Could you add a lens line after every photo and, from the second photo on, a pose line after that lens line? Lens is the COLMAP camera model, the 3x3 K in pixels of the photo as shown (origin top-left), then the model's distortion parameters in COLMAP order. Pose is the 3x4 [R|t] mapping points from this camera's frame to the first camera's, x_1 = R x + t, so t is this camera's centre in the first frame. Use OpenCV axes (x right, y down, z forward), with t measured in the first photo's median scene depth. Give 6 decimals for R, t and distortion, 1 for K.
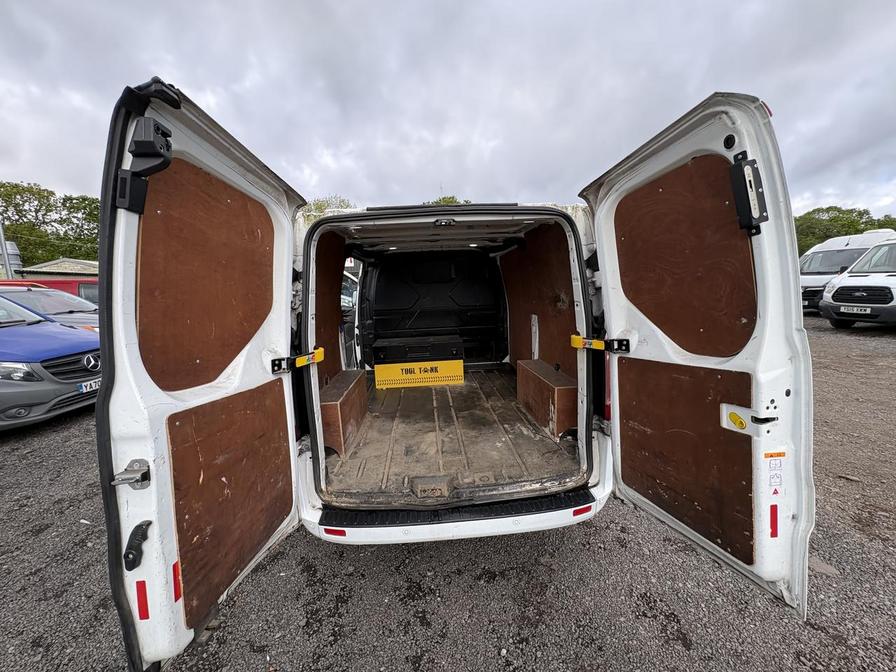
lens RADIAL K [[354.1, 0, 445.5], [0, 354.1, 339.9], [0, 0, 1]] dist [-0.002588, 0.000340]
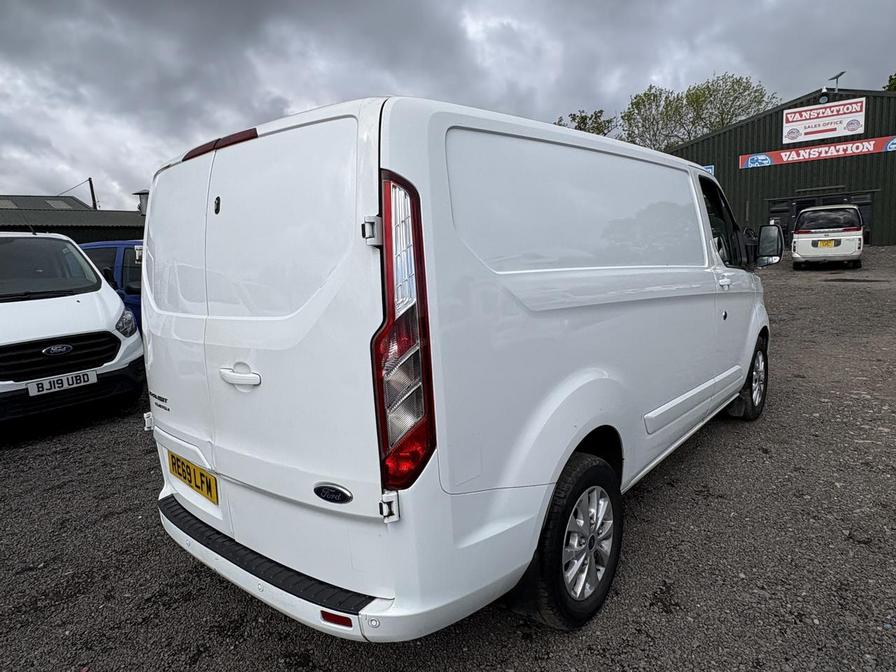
lens RADIAL K [[558.0, 0, 450.2], [0, 558.0, 335.4], [0, 0, 1]] dist [-0.002235, 0.000156]
pose [[0.721527, 0.103499, -0.684607, 0.189976], [-0.079016, 0.994613, 0.067089, -0.012940], [0.687863, 0.005688, 0.725818, 0.074597]]
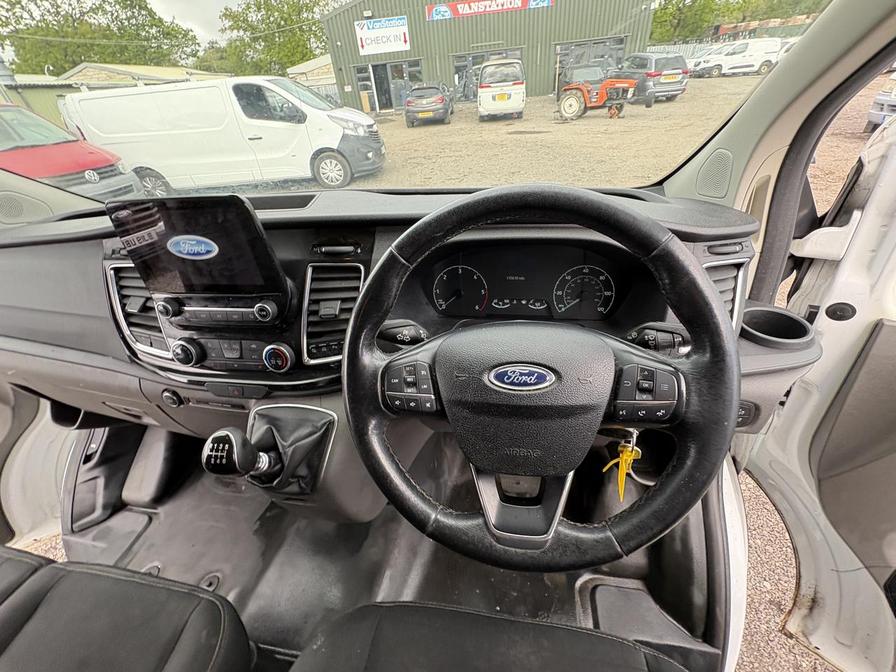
lens RADIAL K [[354.1, 0, 454.9], [0, 354.1, 339.7], [0, 0, 1]] dist [-0.002588, 0.000340]
pose [[0.973774, 0.096091, -0.206229, 0.032531], [0.011242, 0.885005, 0.465445, -0.074540], [0.227239, -0.455557, 0.860715, 0.442649]]
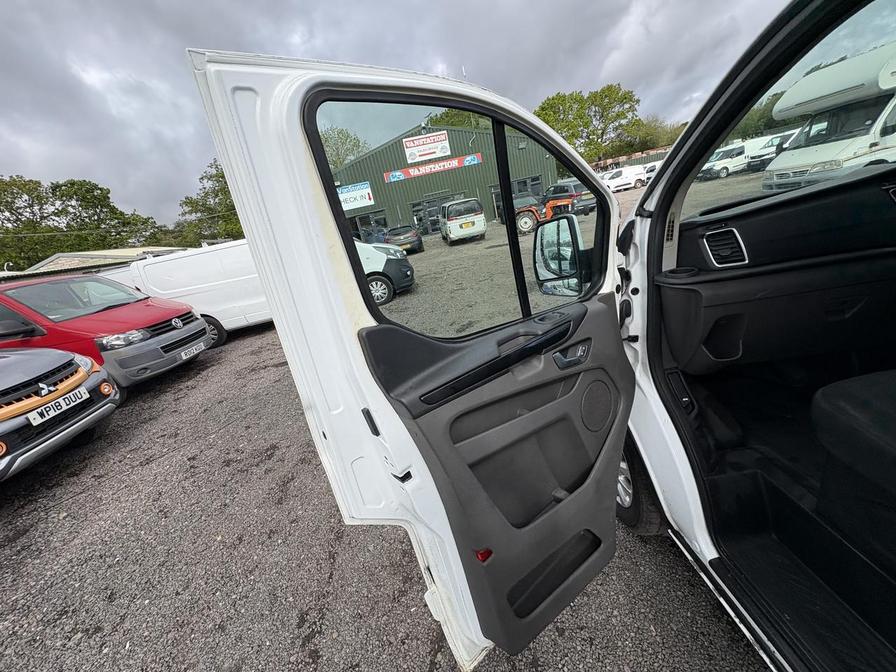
lens RADIAL K [[354.1, 0, 448.5], [0, 354.1, 336.9], [0, 0, 1]] dist [-0.002588, 0.000340]
pose [[0.985375, -0.146258, -0.087433, -0.162254], [0.159569, 0.972025, 0.172349, -0.058276], [0.059779, -0.183780, 0.981148, 0.372928]]
